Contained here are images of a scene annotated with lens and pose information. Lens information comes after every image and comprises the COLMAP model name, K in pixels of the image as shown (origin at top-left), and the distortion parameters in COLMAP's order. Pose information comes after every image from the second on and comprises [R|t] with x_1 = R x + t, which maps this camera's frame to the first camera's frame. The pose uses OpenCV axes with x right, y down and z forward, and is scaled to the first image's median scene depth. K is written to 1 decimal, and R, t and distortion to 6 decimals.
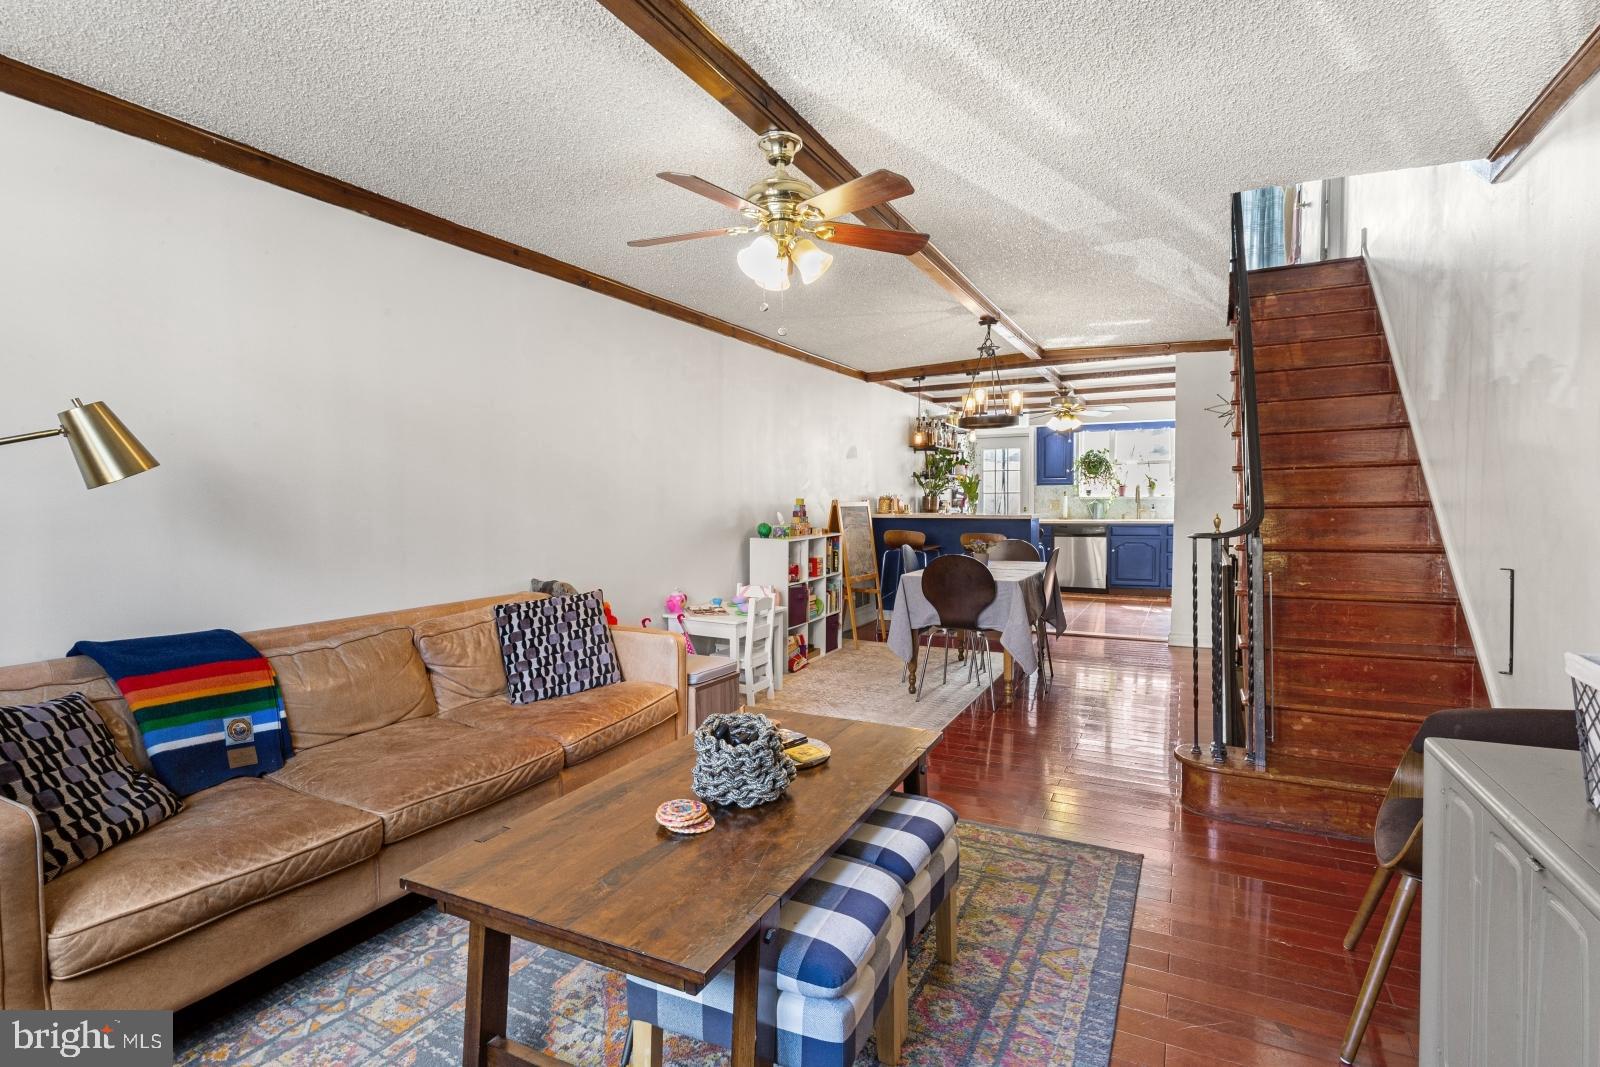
lens RADIAL K [[771.5, 0, 795.1], [0, 771.5, 533.5], [0, 0, 1]] dist [0.000725, -0.000729]
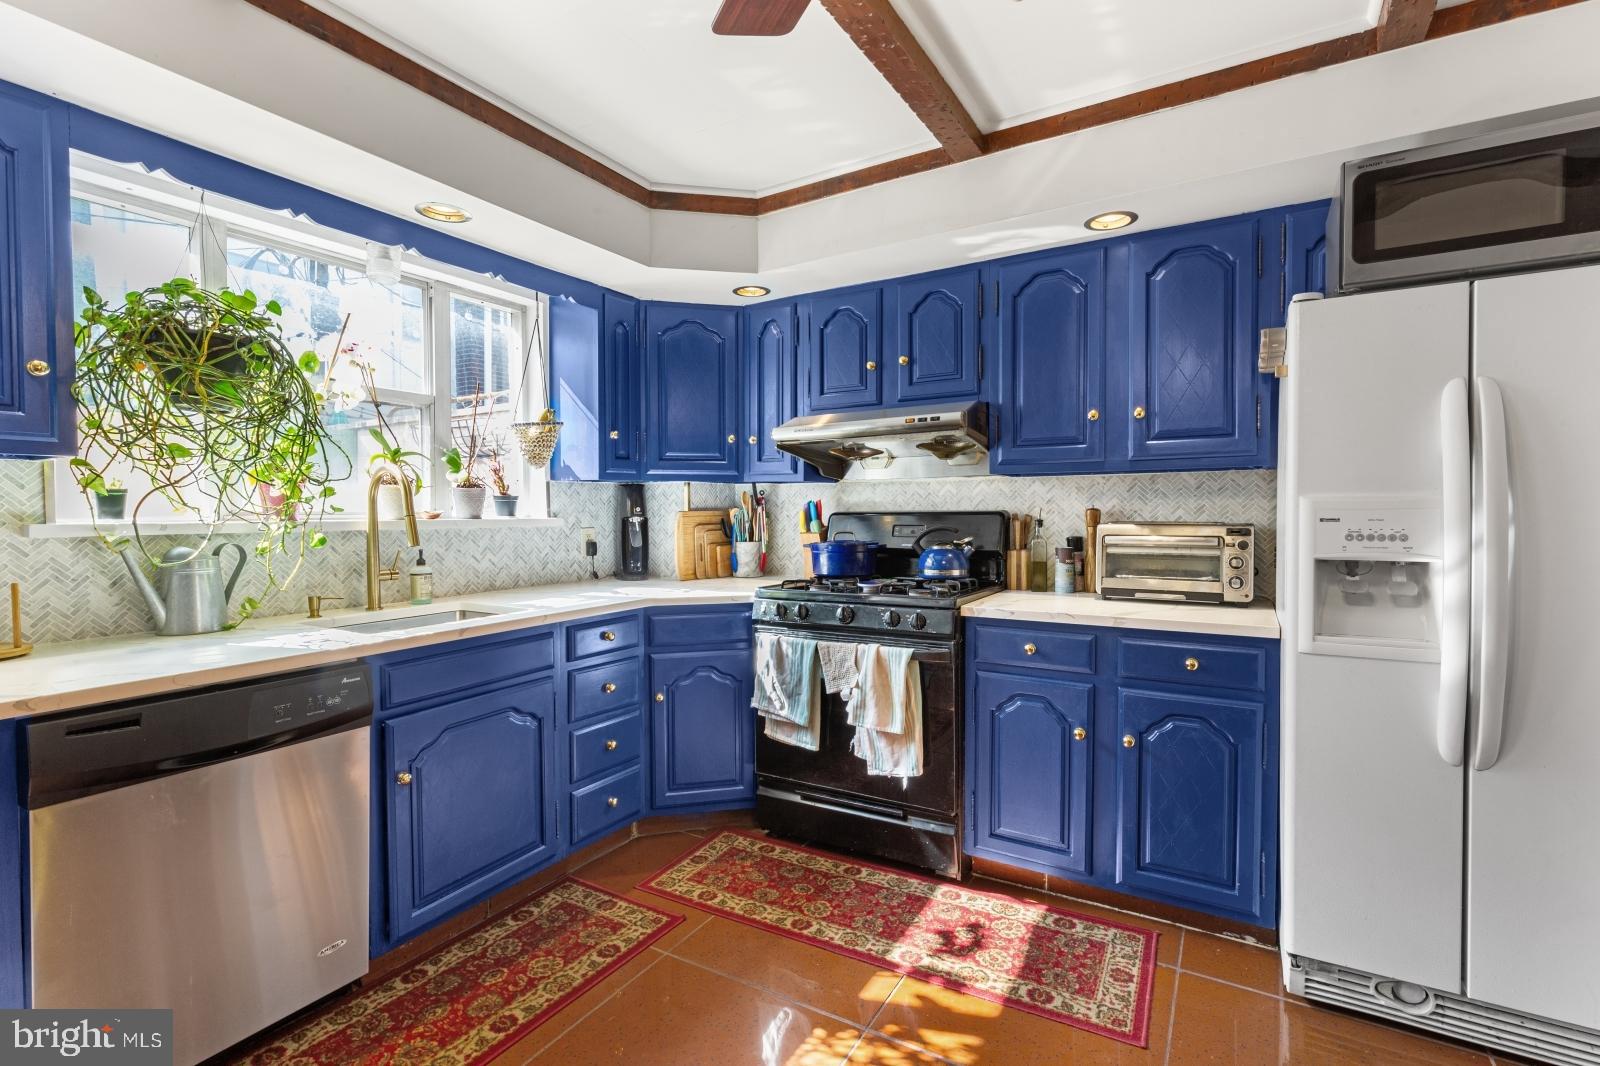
lens RADIAL K [[739.0, 0, 794.8], [0, 739.0, 526.7], [0, 0, 1]] dist [-0.000528, -0.000211]
pose [[0.065829, -0.015285, 0.997714, 0.647728], [0.049091, 0.998721, 0.012062, -0.129281], [-0.996623, 0.048185, 0.066495, 2.588148]]
